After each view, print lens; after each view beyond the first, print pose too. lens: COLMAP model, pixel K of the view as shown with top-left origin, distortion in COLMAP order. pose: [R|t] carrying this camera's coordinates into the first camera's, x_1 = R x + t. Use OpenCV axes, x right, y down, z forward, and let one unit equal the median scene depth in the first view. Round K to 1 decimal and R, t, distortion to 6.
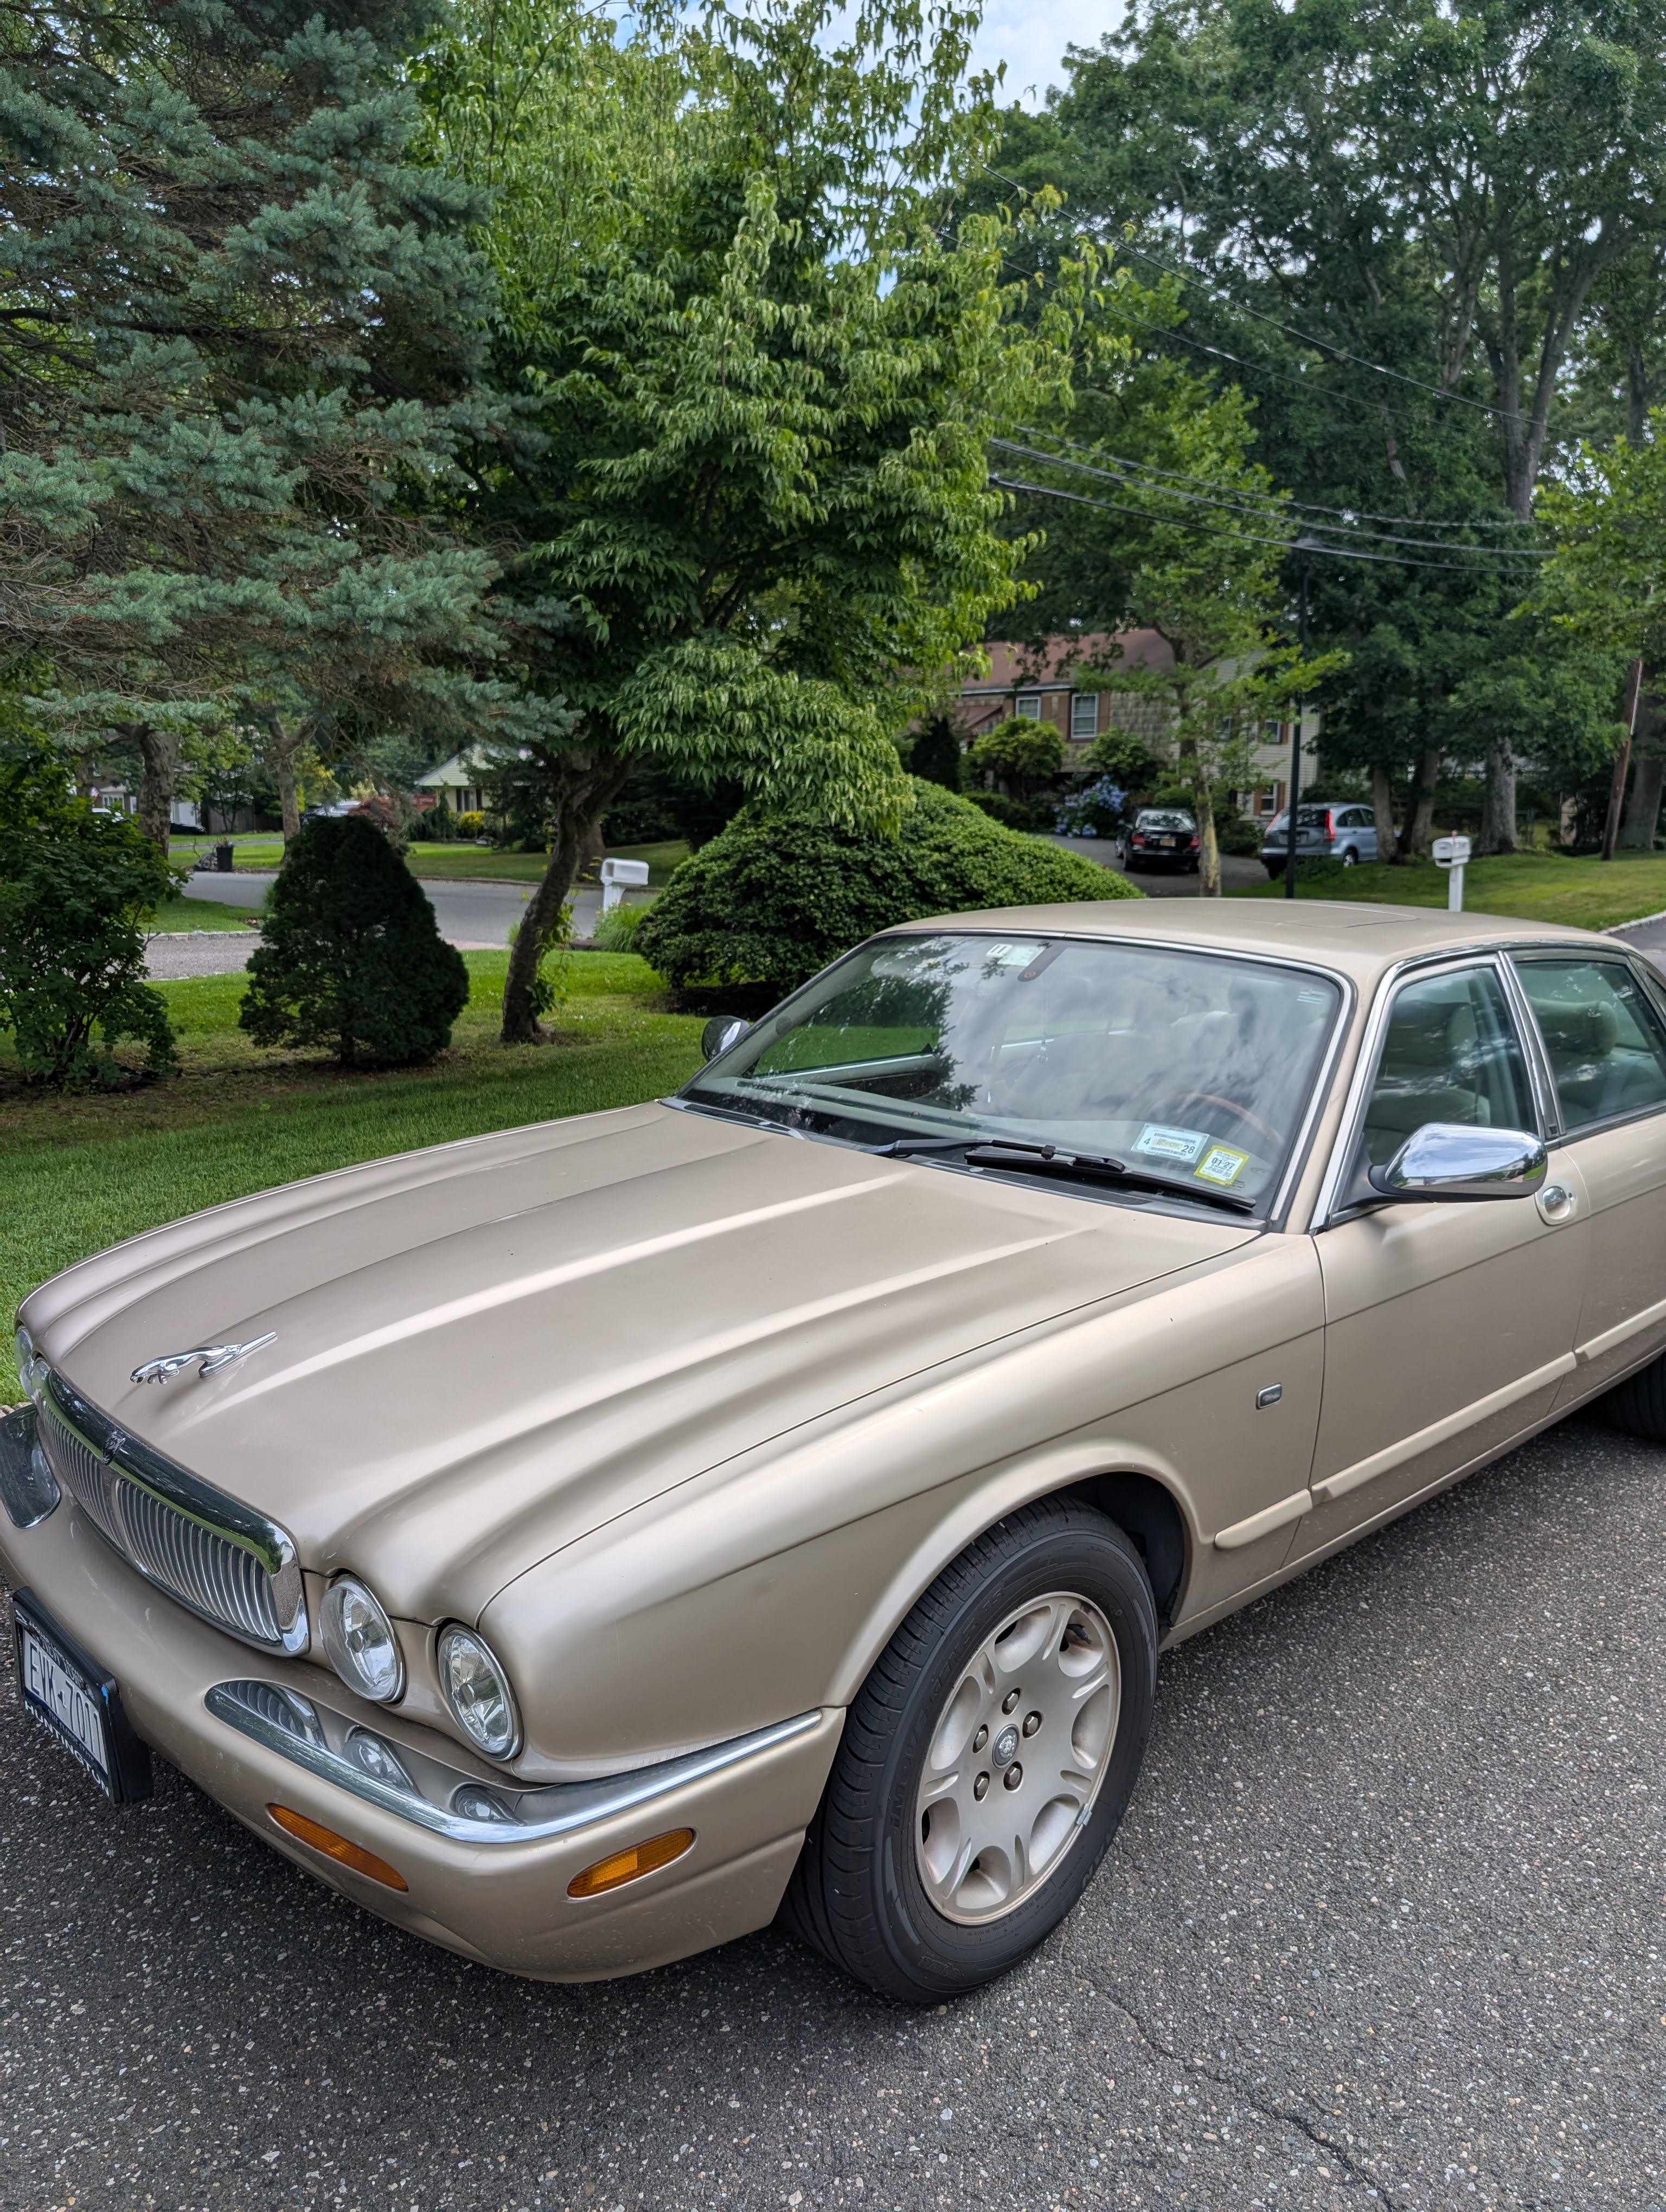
lens RADIAL K [[1604.7, 0, 829.8], [0, 1604.7, 1096.0], [0, 0, 1]] dist [0.009649, -0.021196]
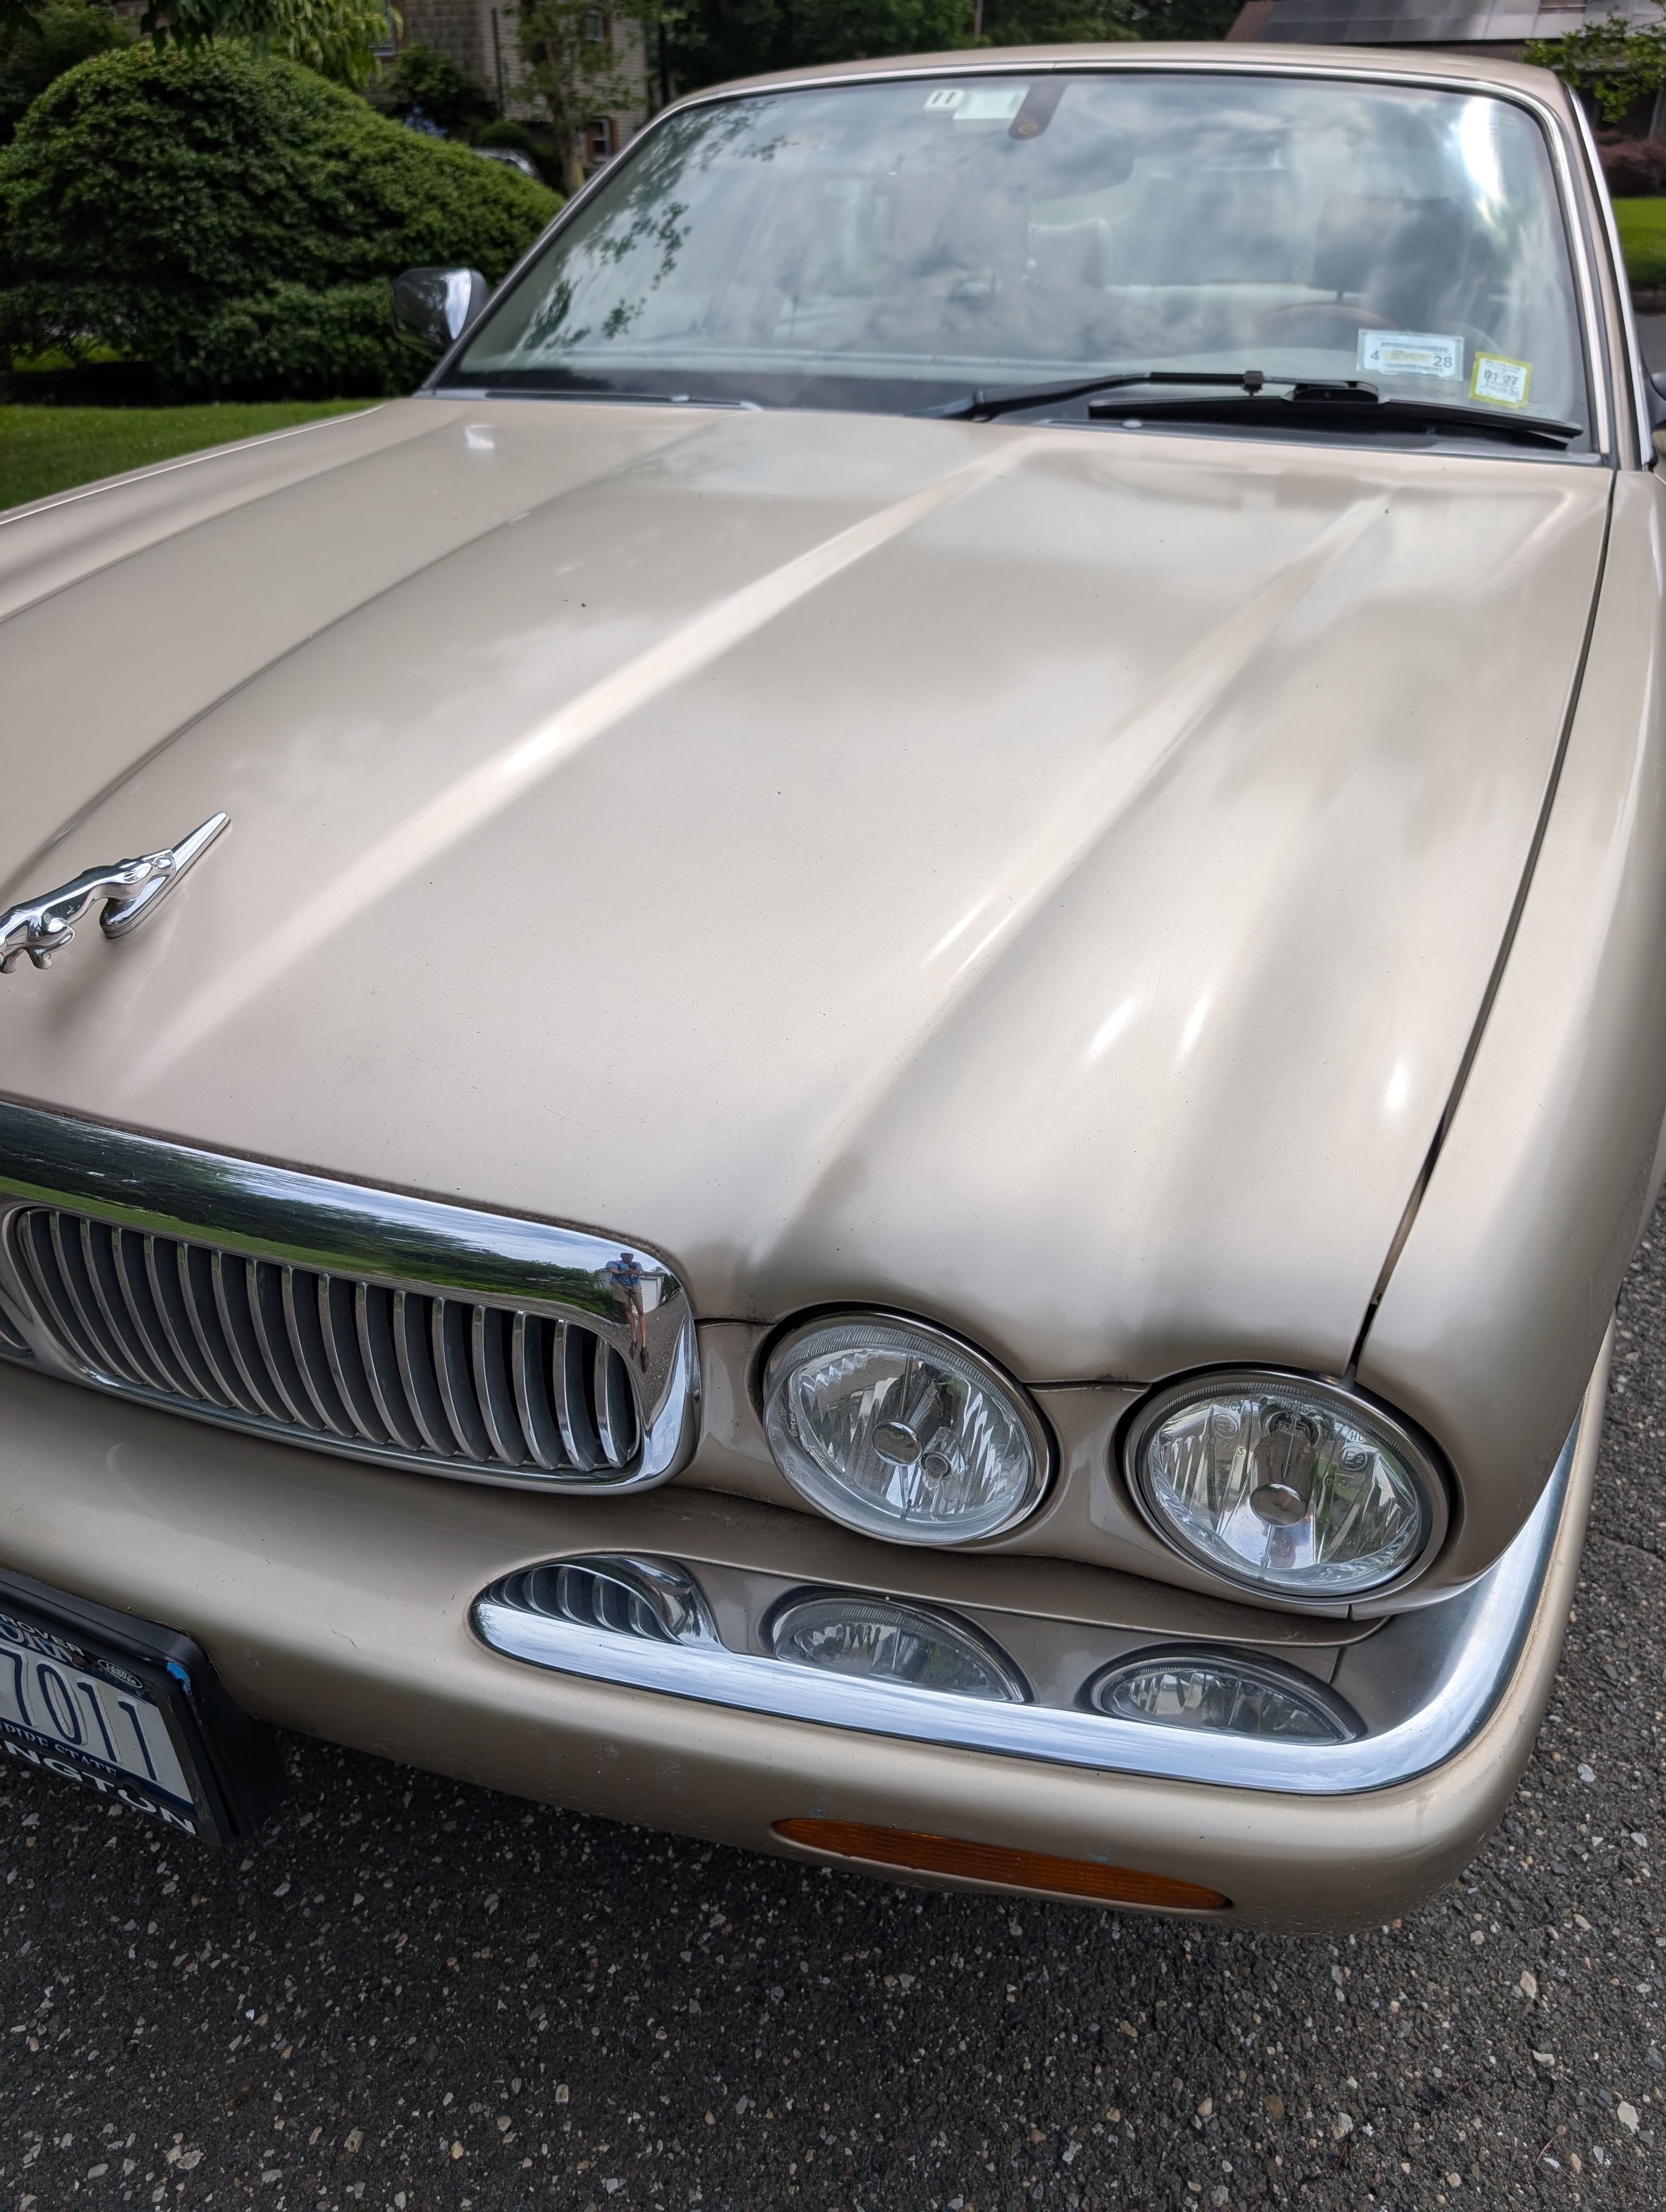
lens RADIAL K [[1604.7, 0, 829.8], [0, 1604.7, 1096.0], [0, 0, 1]] dist [0.009649, -0.021196]
pose [[0.919368, -0.199154, 0.339263, -0.065441], [0.072185, 0.933150, 0.352165, 0.014392], [-0.386718, -0.299280, 0.872285, 0.097293]]
